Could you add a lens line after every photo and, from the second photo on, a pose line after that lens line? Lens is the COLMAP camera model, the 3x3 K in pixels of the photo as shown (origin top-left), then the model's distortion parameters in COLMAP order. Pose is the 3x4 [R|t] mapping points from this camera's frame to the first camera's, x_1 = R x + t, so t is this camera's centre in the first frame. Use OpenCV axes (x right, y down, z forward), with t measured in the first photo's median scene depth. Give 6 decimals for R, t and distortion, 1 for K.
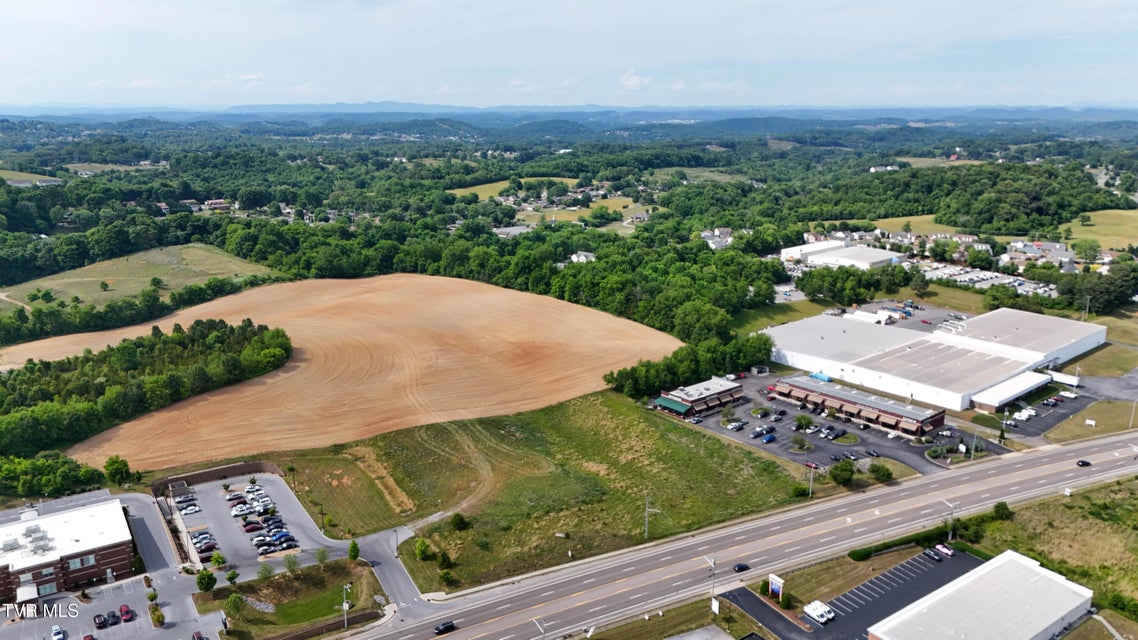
lens RADIAL K [[833.2, 0, 571.6], [0, 833.2, 323.3], [0, 0, 1]] dist [0.085805, -0.081932]
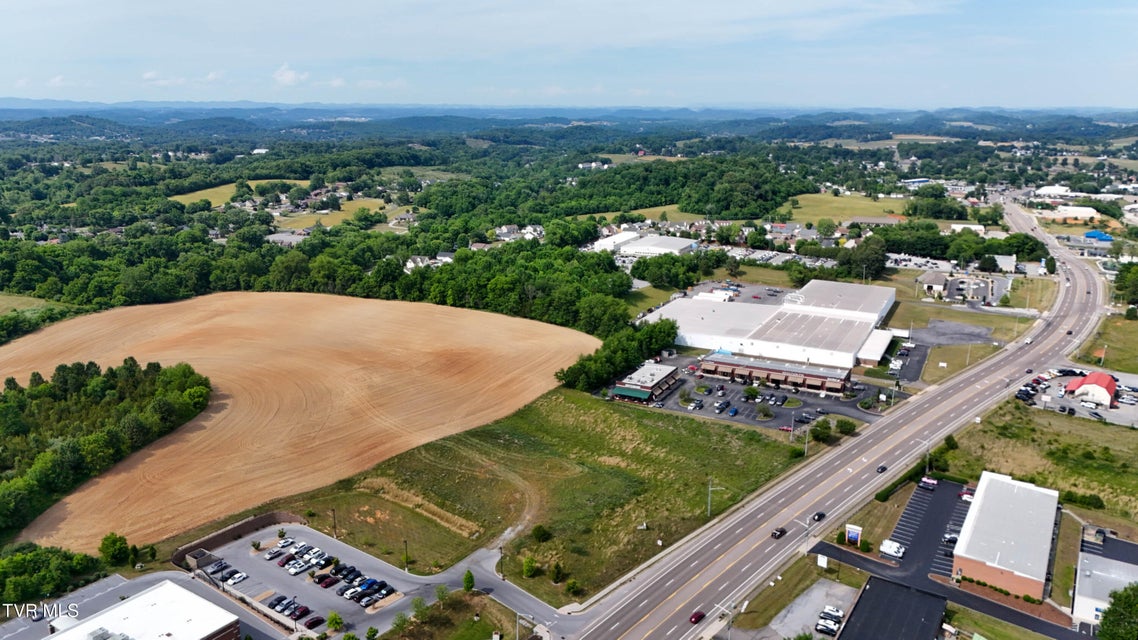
lens RADIAL K [[833.2, 0, 571.1], [0, 833.2, 321.8], [0, 0, 1]] dist [0.085805, -0.081932]
pose [[0.927350, -0.093250, 0.362391, -0.303591], [0.093195, 0.995491, 0.017675, -0.016053], [-0.362405, 0.017382, 0.931859, 0.050628]]
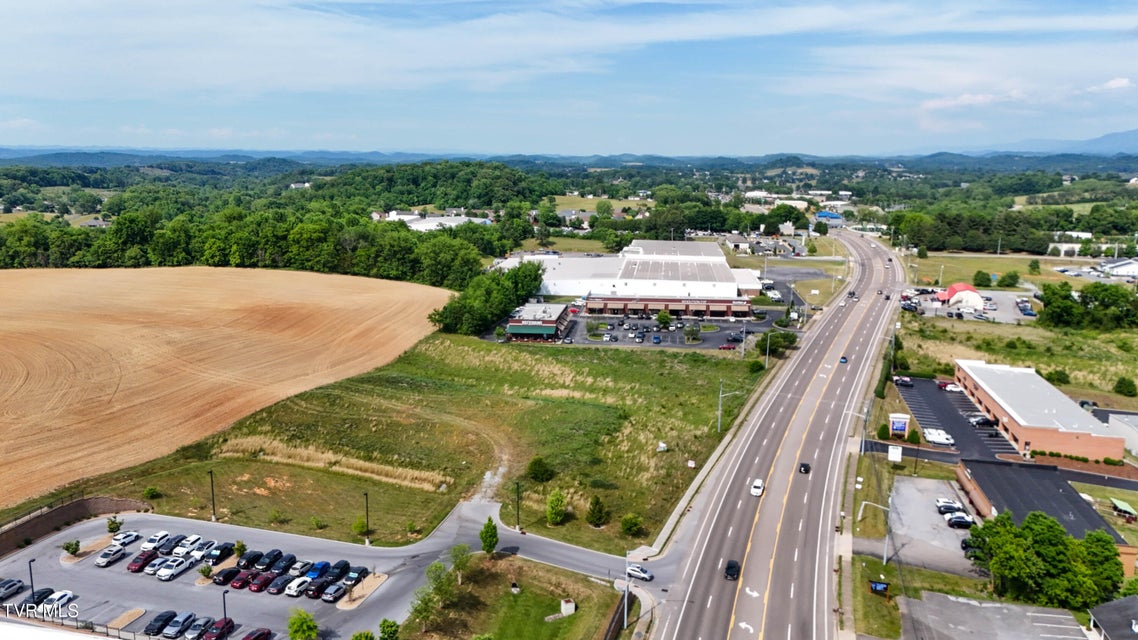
lens RADIAL K [[833.2, 0, 572.1], [0, 833.2, 324.9], [0, 0, 1]] dist [0.085805, -0.081932]
pose [[0.736445, -0.133563, 0.663182, -0.379996], [0.165350, 0.986121, 0.014986, 0.082019], [-0.655979, 0.098620, 0.748309, 0.332827]]
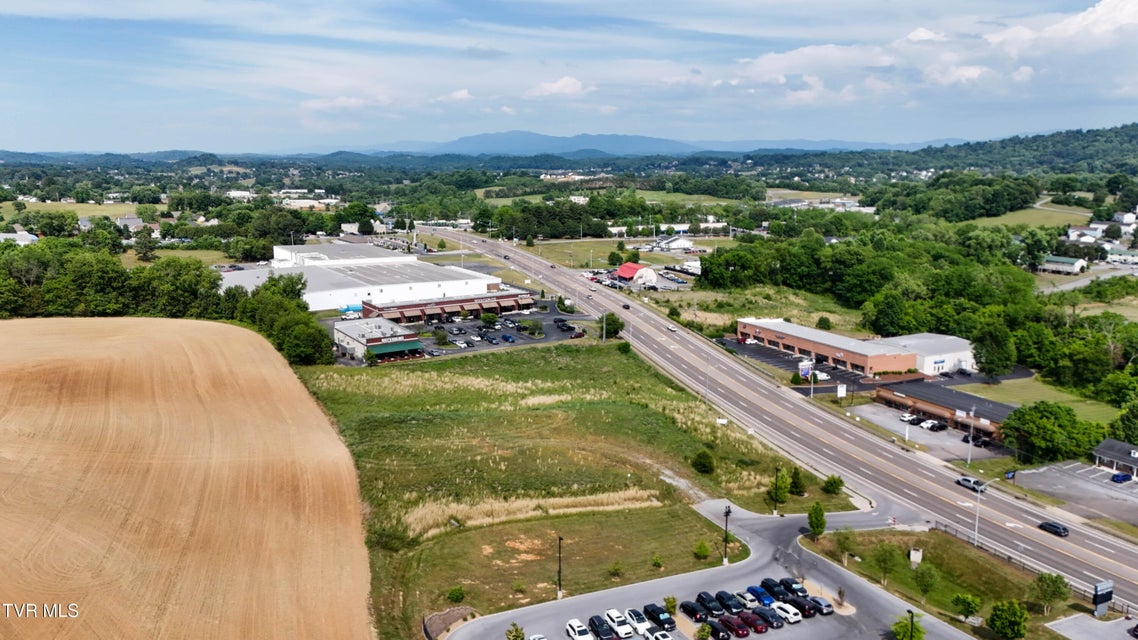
lens RADIAL K [[833.2, 0, 572.5], [0, 833.2, 327.0], [0, 0, 1]] dist [0.085805, -0.081932]
pose [[0.142573, -0.200912, 0.969179, -0.551618], [0.244203, 0.956051, 0.162267, -0.003312], [-0.959186, 0.213542, 0.185370, 0.669357]]
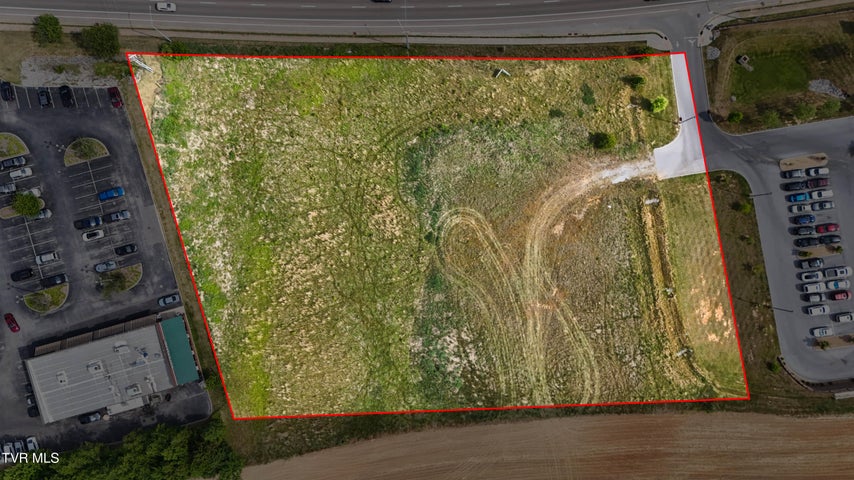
lens RADIAL K [[625.3, 0, 426.6], [0, 625.3, 244.1], [0, 0, 1]] dist [0.085805, -0.081932]
pose [[-0.907758, -0.419456, -0.005571, -0.006985], [0.098858, -0.226808, 0.968909, -0.298214], [-0.407678, 0.878985, 0.247354, 0.707709]]
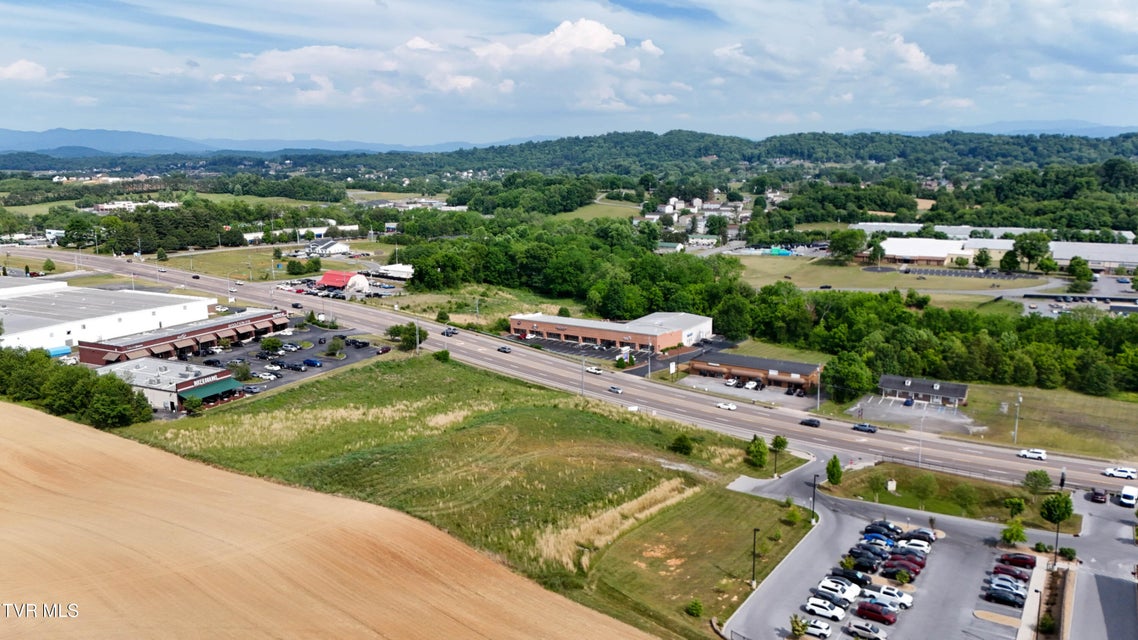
lens RADIAL K [[833.2, 0, 572.5], [0, 833.2, 325.3], [0, 0, 1]] dist [0.085805, -0.081932]
pose [[-0.395379, -0.183991, 0.899902, -0.511013], [0.227317, 0.929655, 0.289947, -0.063903], [-0.889945, 0.319202, -0.325742, 0.903402]]
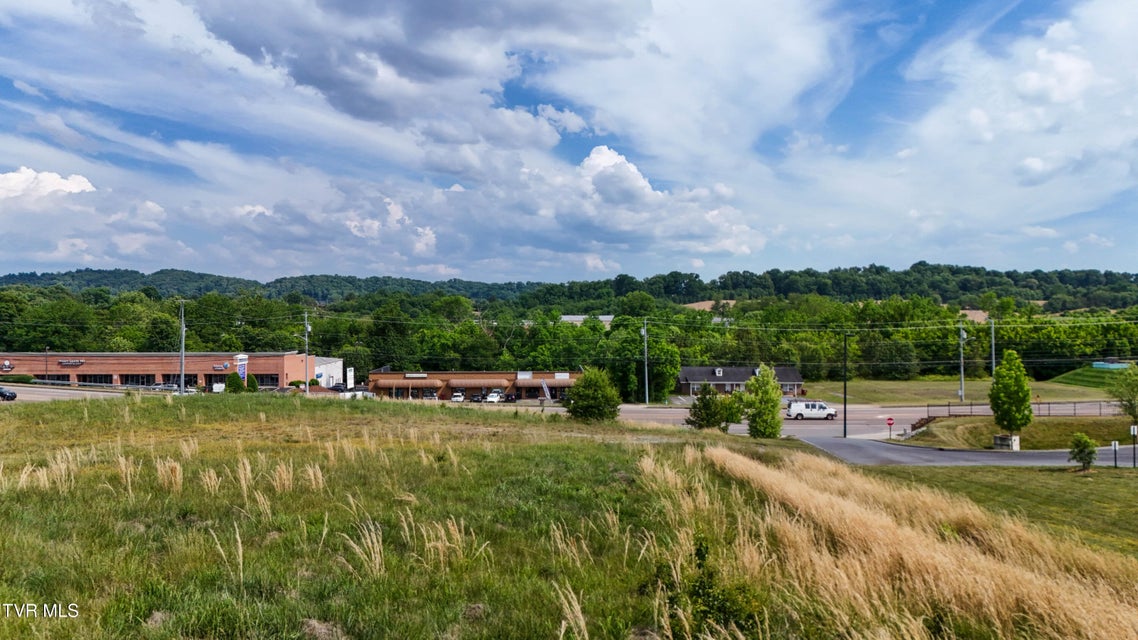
lens RADIAL K [[833.2, 0, 571.9], [0, 833.2, 319.0], [0, 0, 1]] dist [0.085805, -0.081932]
pose [[-0.831132, -0.004825, 0.556054, -0.191124], [0.134628, 0.968468, 0.209631, 0.109792], [-0.539532, 0.249092, -0.804275, 0.844055]]
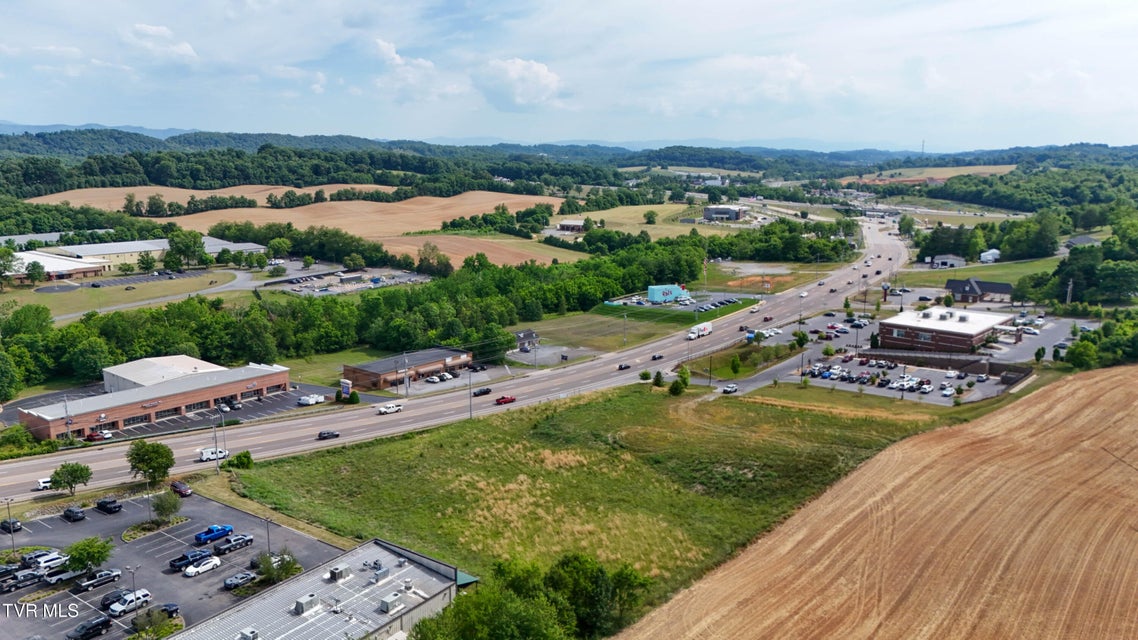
lens RADIAL K [[833.2, 0, 570.8], [0, 833.2, 326.3], [0, 0, 1]] dist [0.085805, -0.081932]
pose [[-0.968915, 0.046436, -0.242998, 0.136767], [-0.063710, 0.902265, 0.426450, -0.144841], [0.239051, 0.428675, -0.871259, 1.218000]]
